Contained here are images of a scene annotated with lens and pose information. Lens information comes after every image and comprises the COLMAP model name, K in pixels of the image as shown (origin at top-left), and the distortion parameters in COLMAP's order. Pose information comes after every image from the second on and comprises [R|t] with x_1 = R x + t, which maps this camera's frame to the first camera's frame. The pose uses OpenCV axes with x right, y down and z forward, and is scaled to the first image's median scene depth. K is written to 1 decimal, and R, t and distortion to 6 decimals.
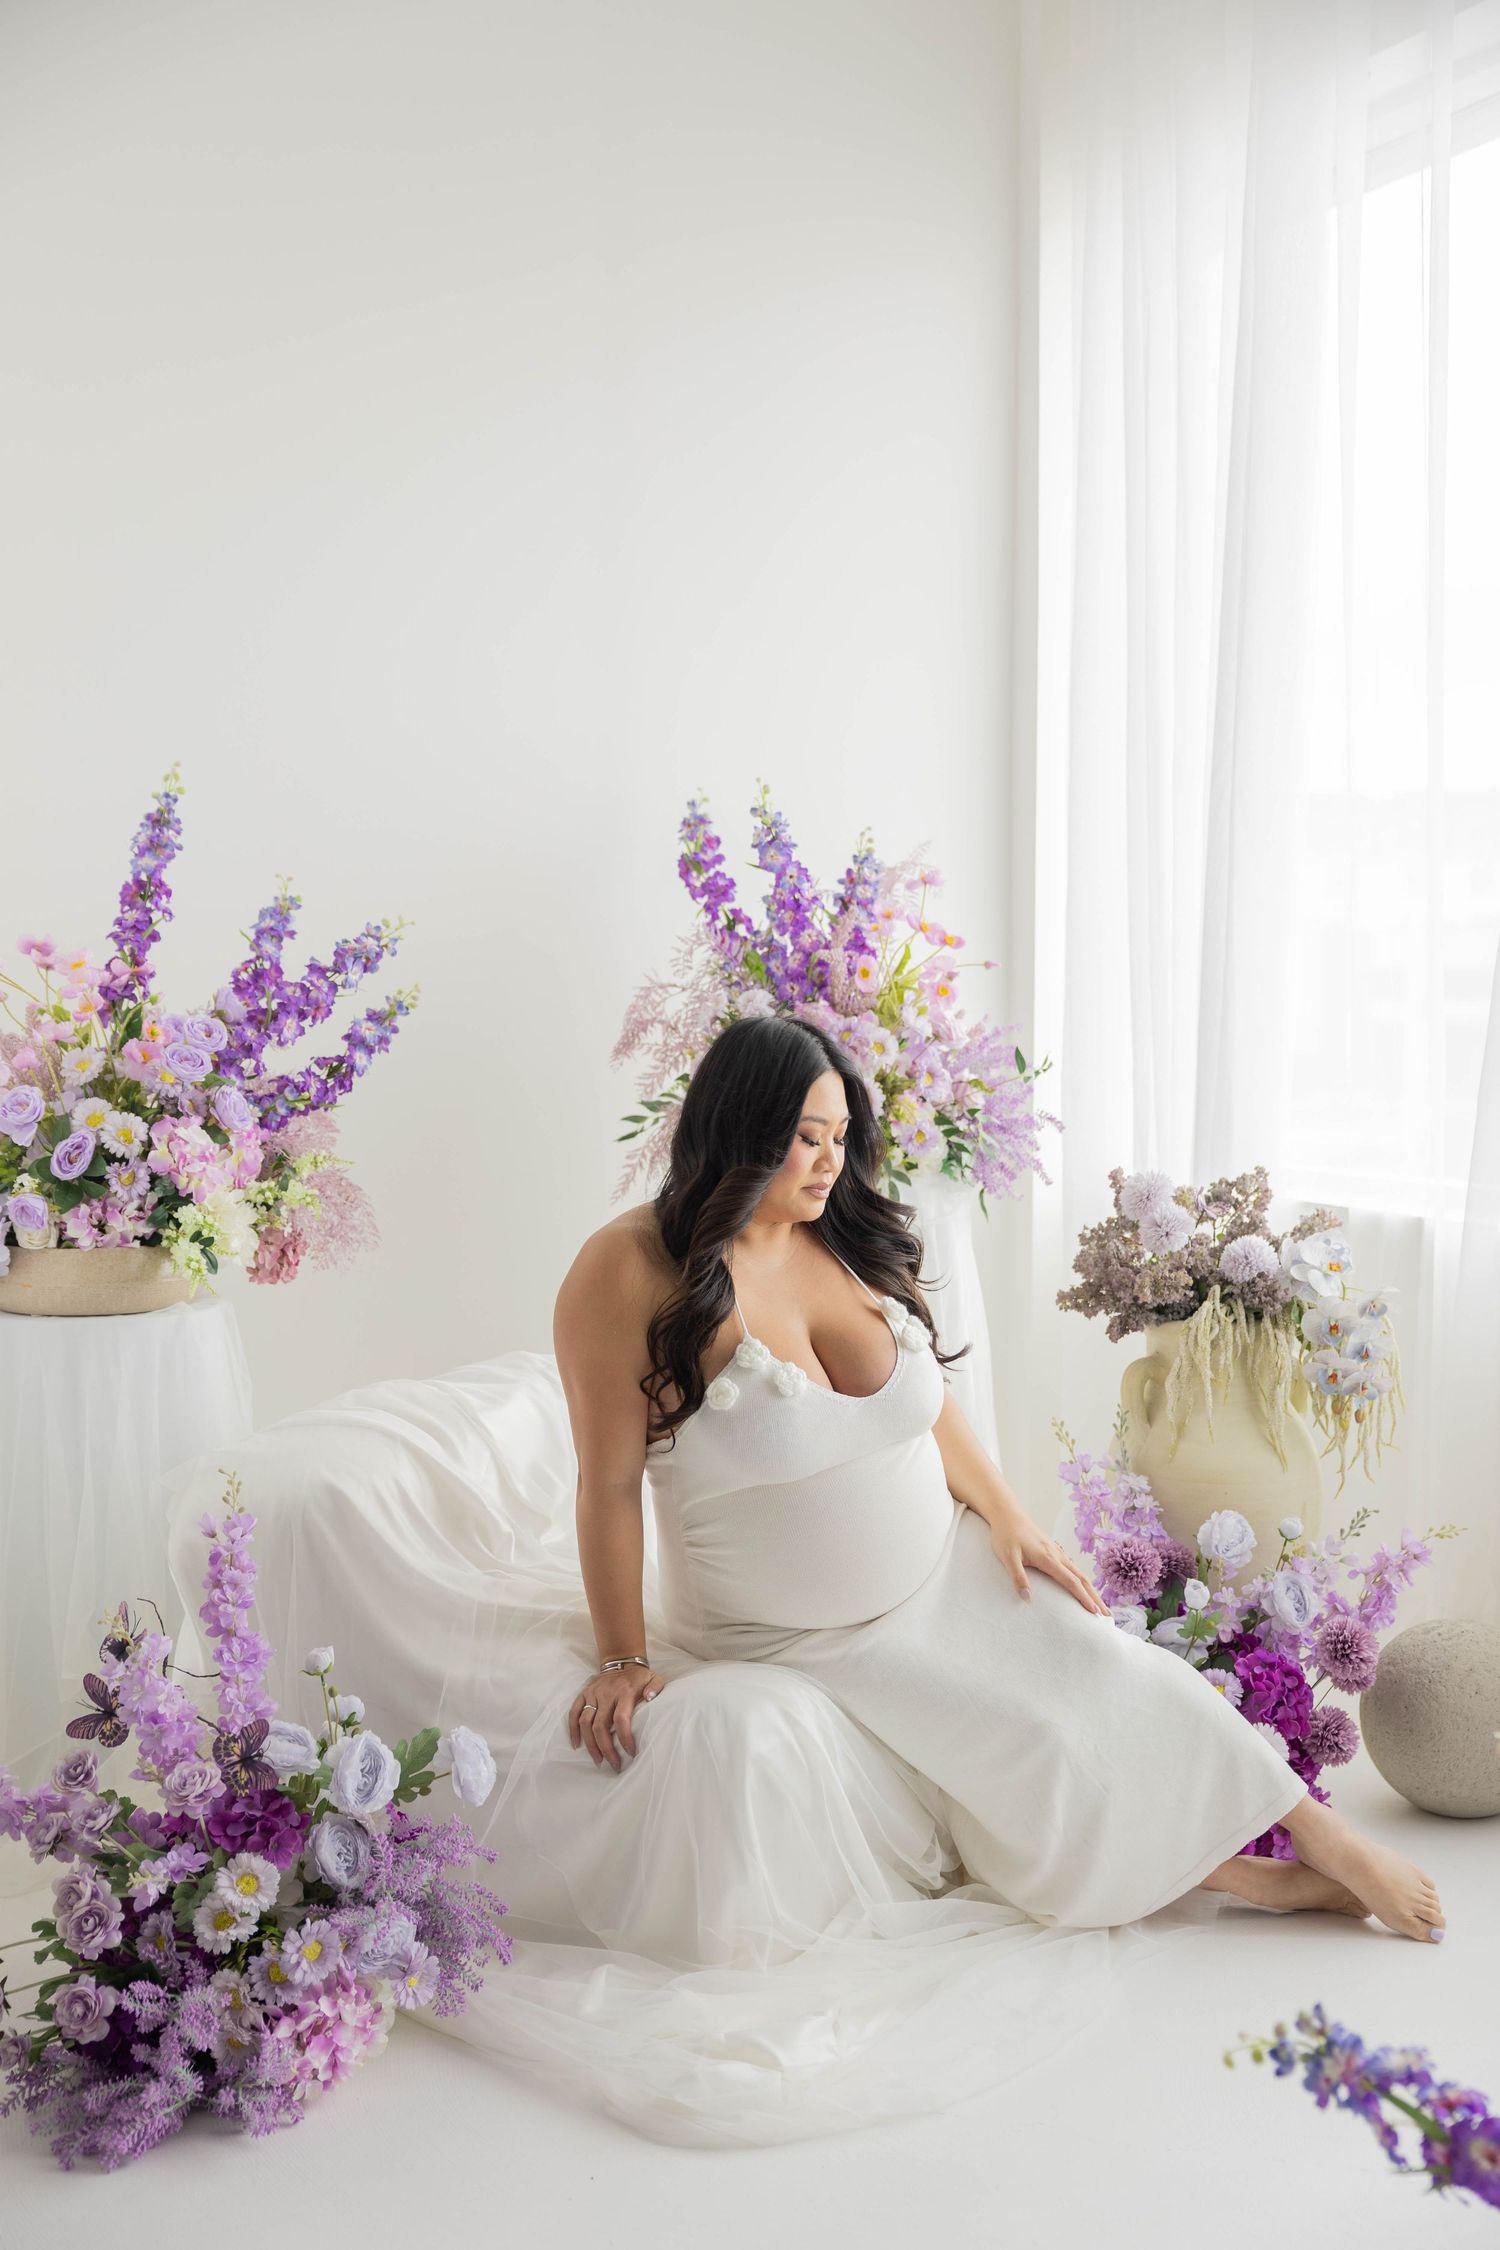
lens RADIAL K [[2603.1, 0, 744.9], [0, 2603.1, 1146.9], [0, 0, 1]] dist [0.022319, 0.000000]
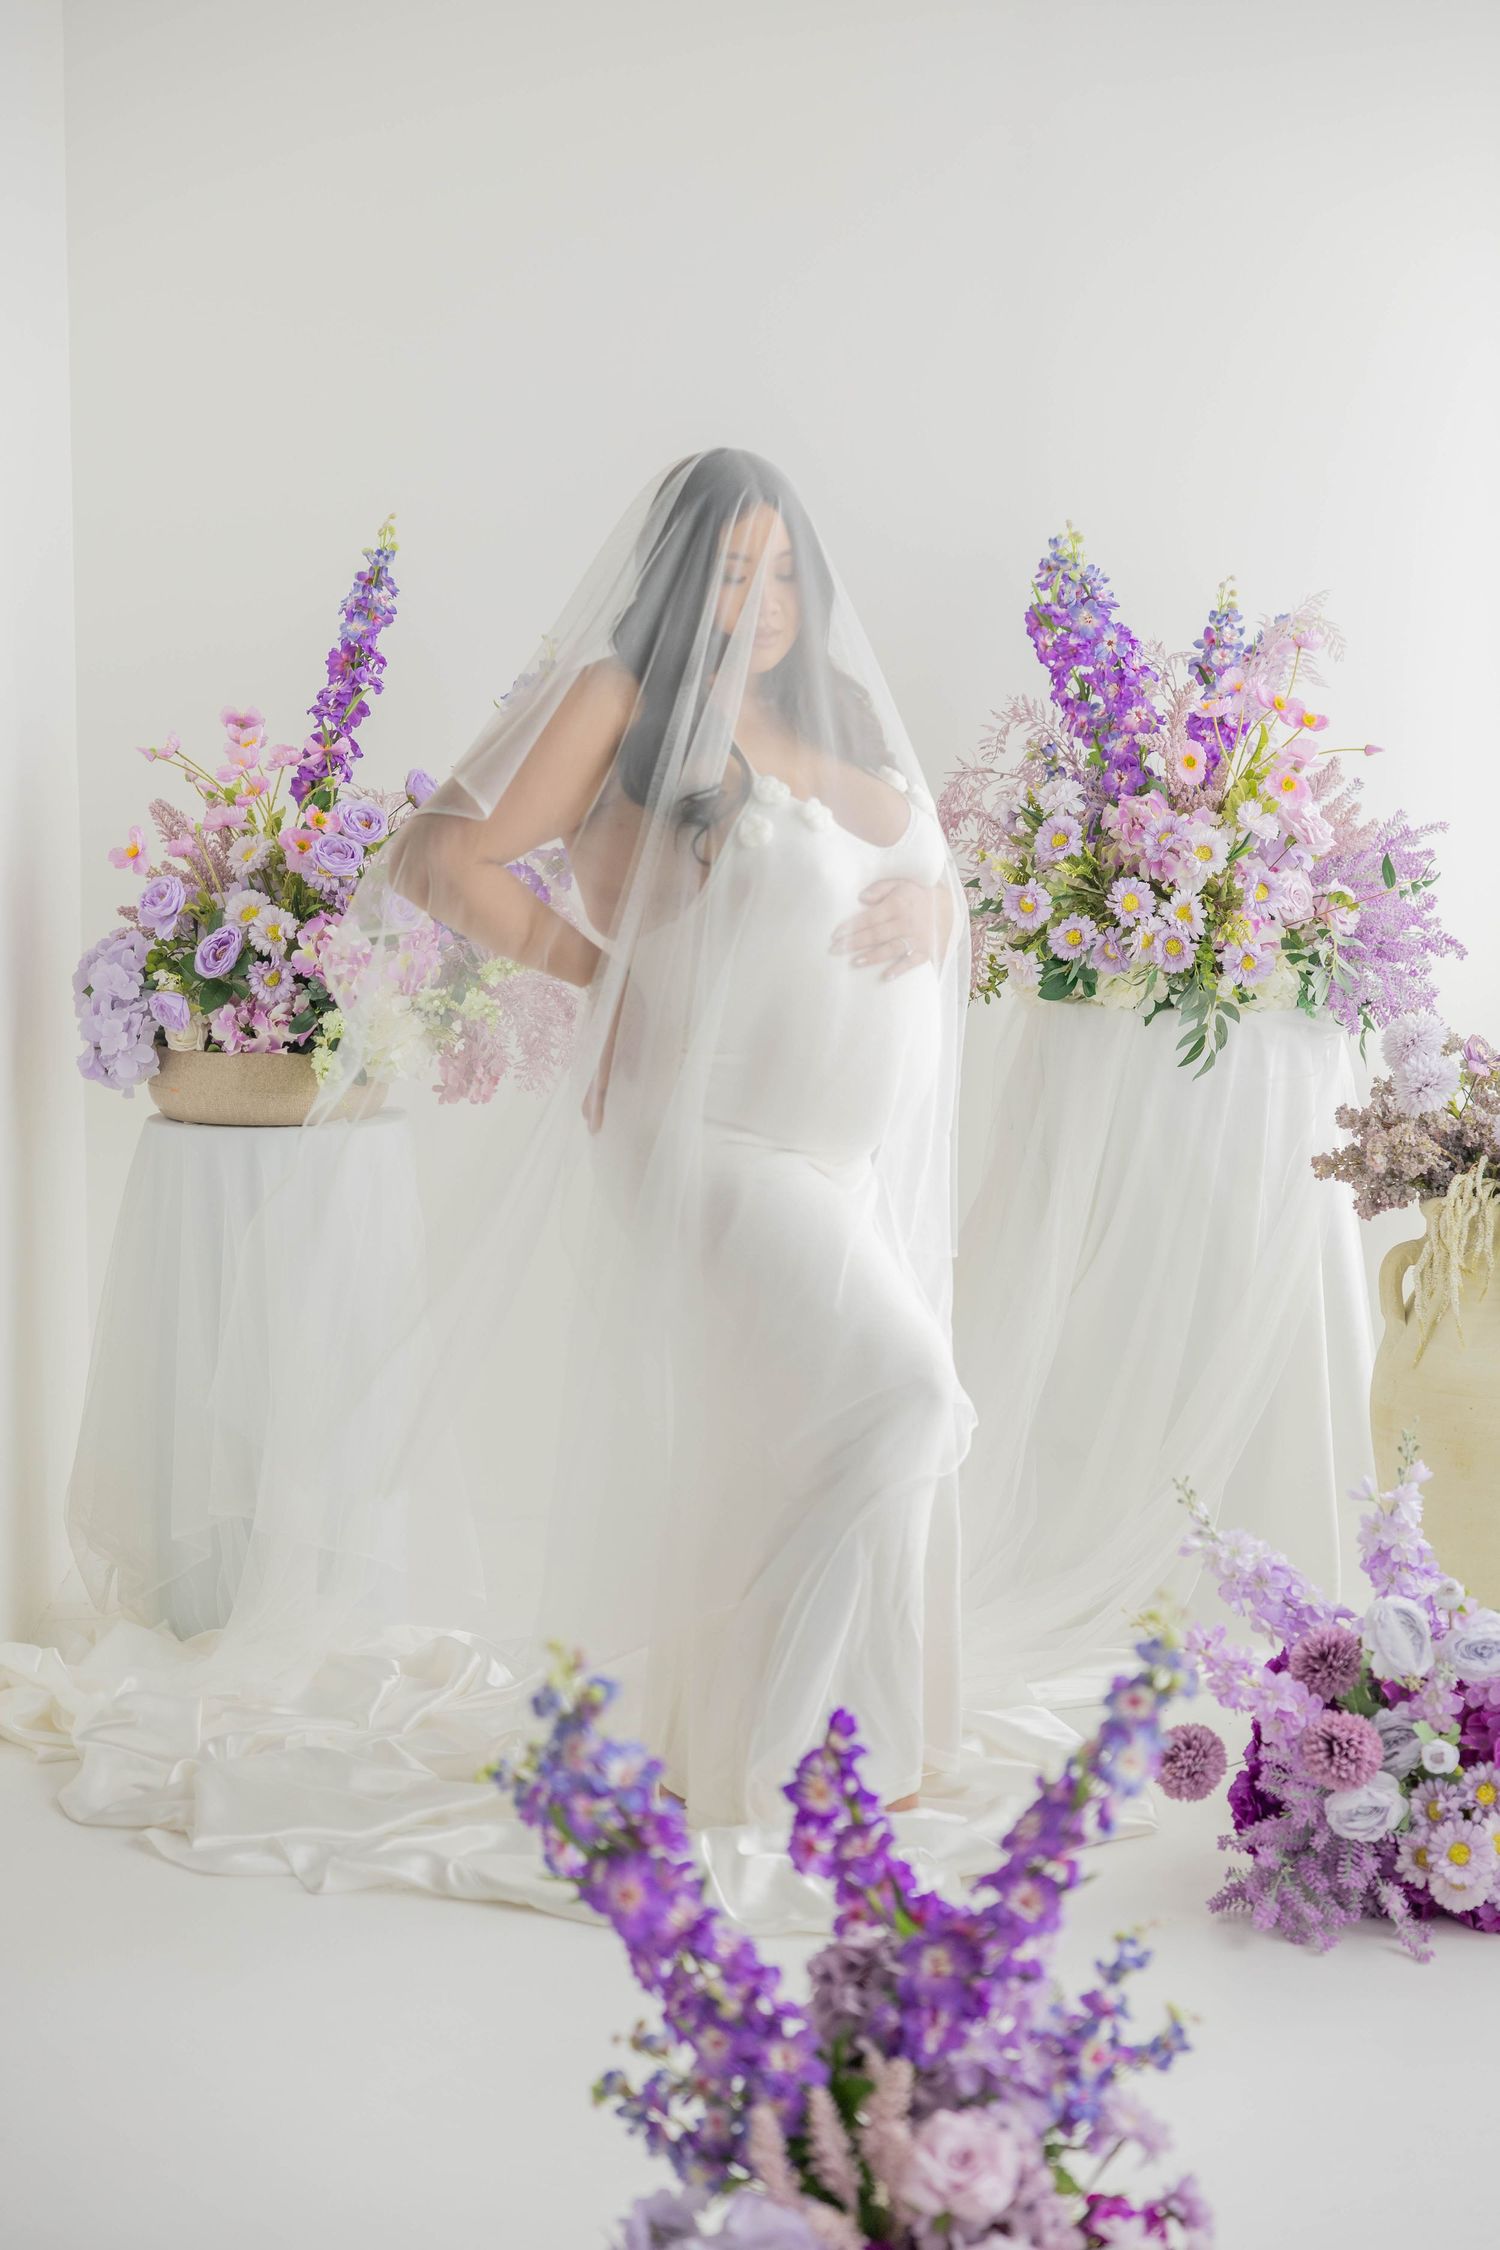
lens RADIAL K [[4013.9, 0, 769.9], [0, 4013.9, 1148.3], [0, 0, 1]] dist [0.155641, 0.000000]
pose [[0.930616, 0.049851, -0.362587, 0.445551], [-0.031843, 0.997952, 0.055477, -0.012685], [0.364610, -0.040081, 0.930297, -0.263854]]
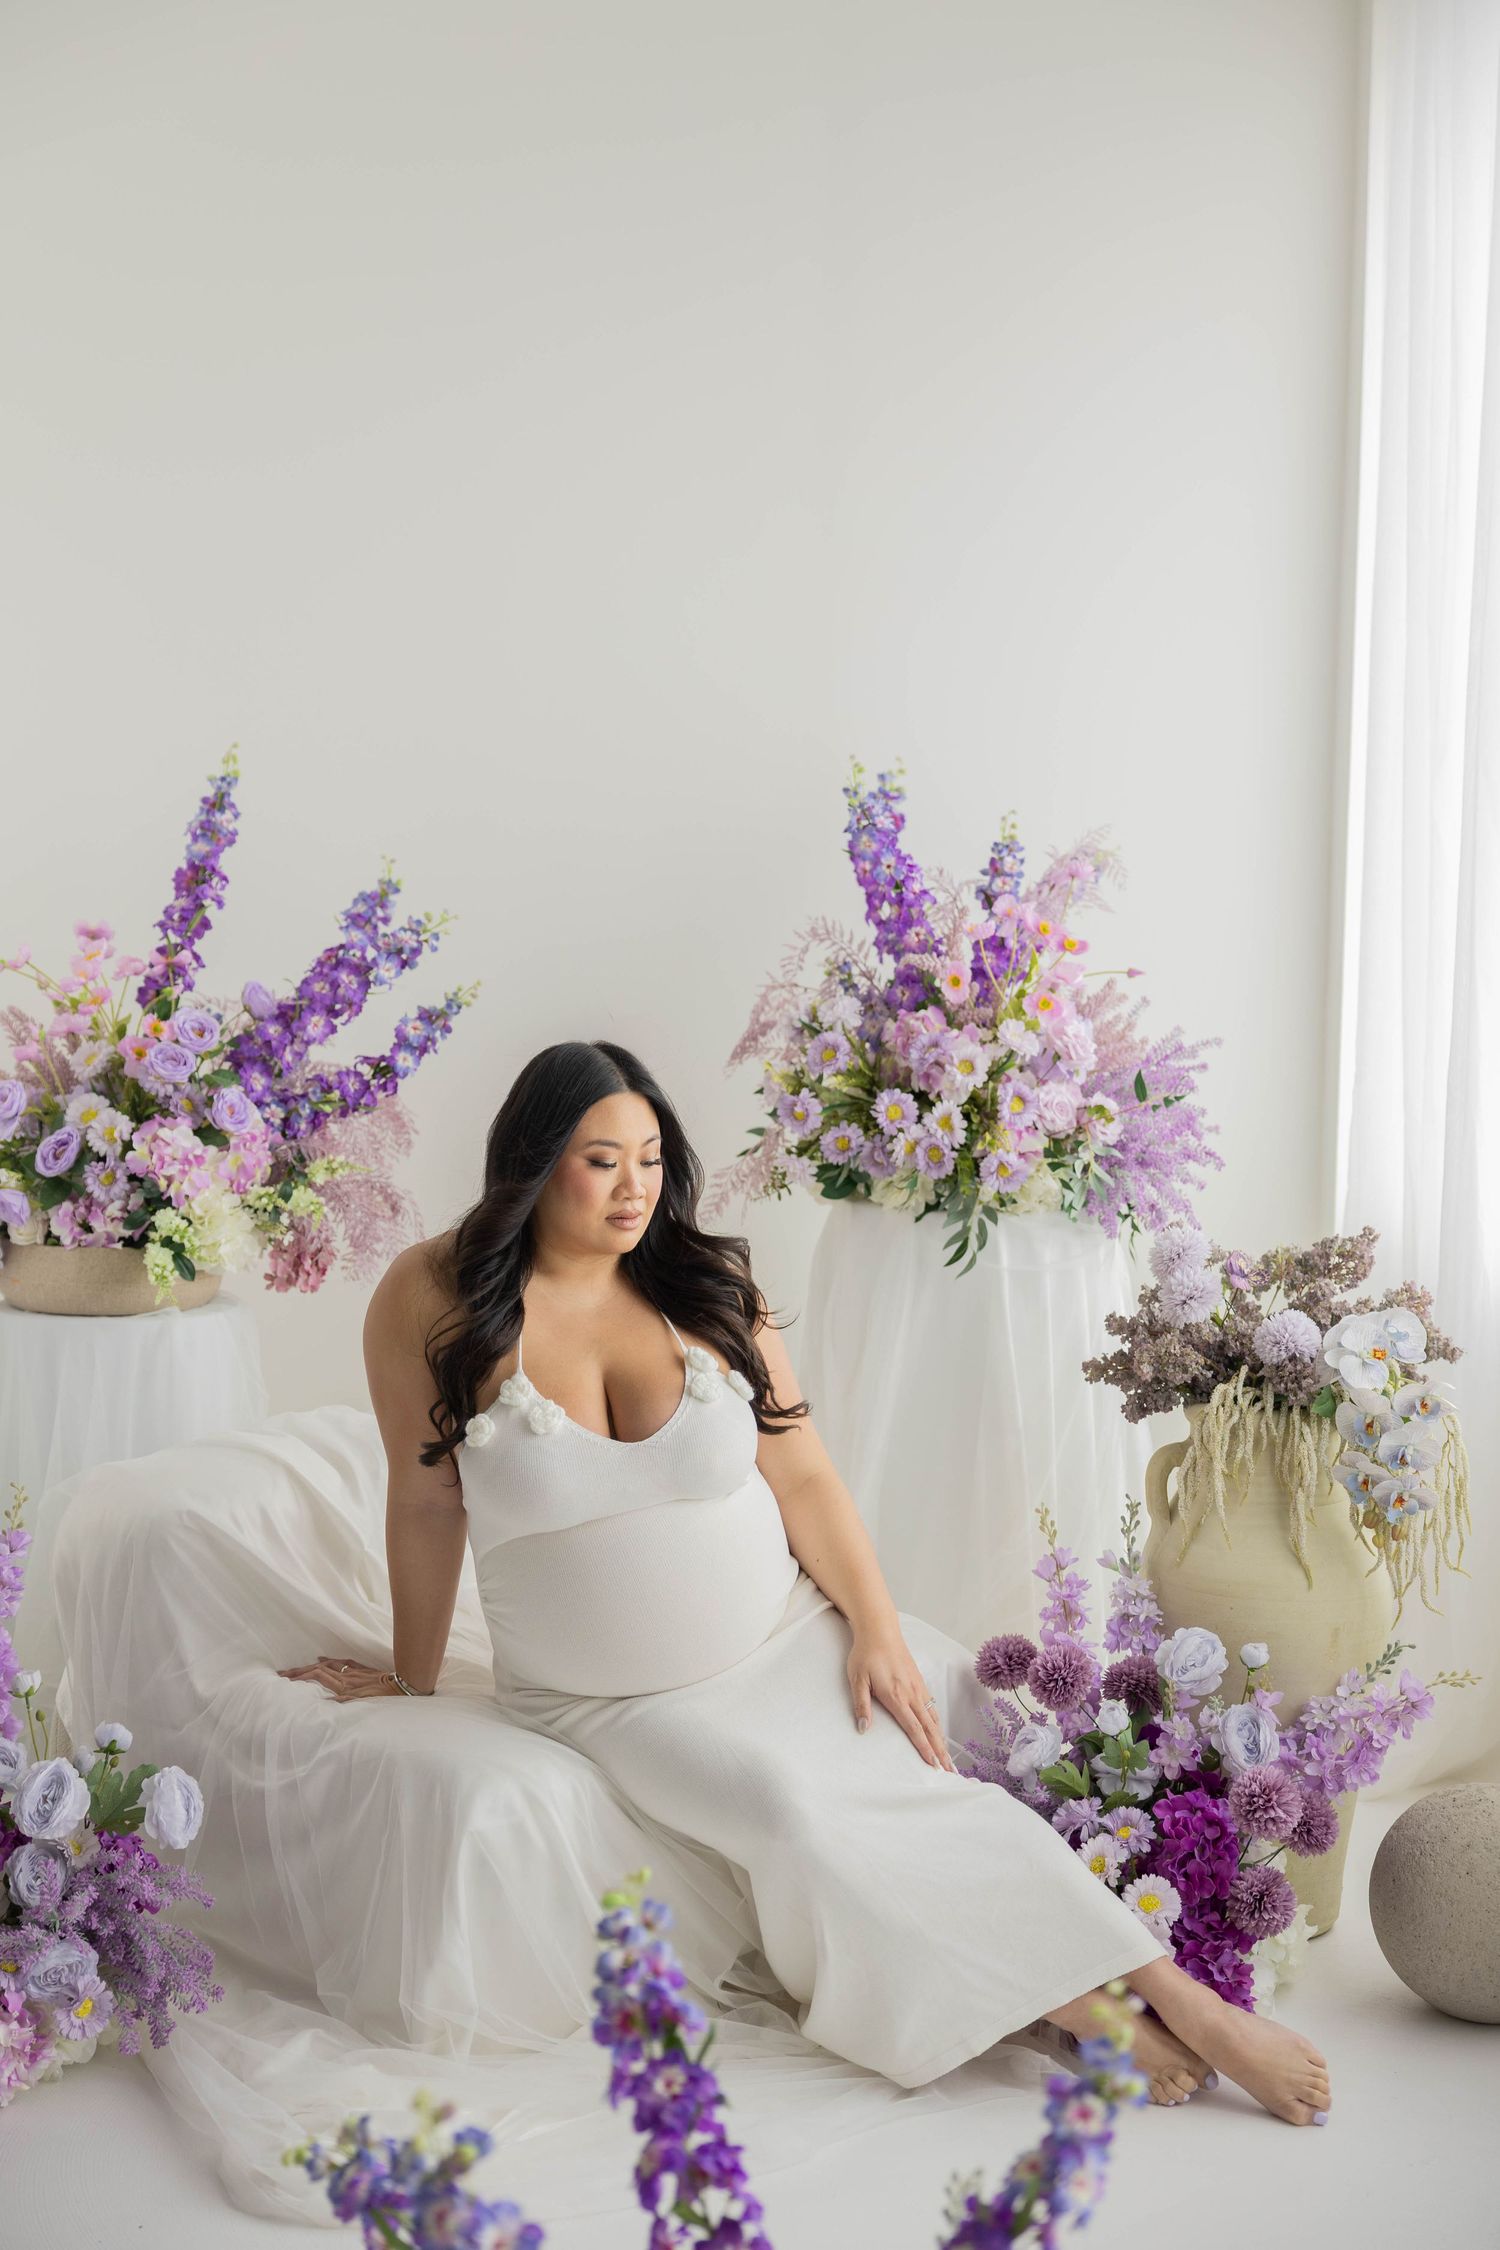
lens RADIAL K [[3210.8, 0, 740.4], [0, 3210.8, 1133.8], [0, 0, 1]] dist [0.042597, 0.000000]
pose [[0.938385, 0.047263, -0.342343, 0.397666], [-0.041752, 0.998853, 0.023453, -0.042689], [0.343059, -0.007714, 0.939282, -0.053518]]
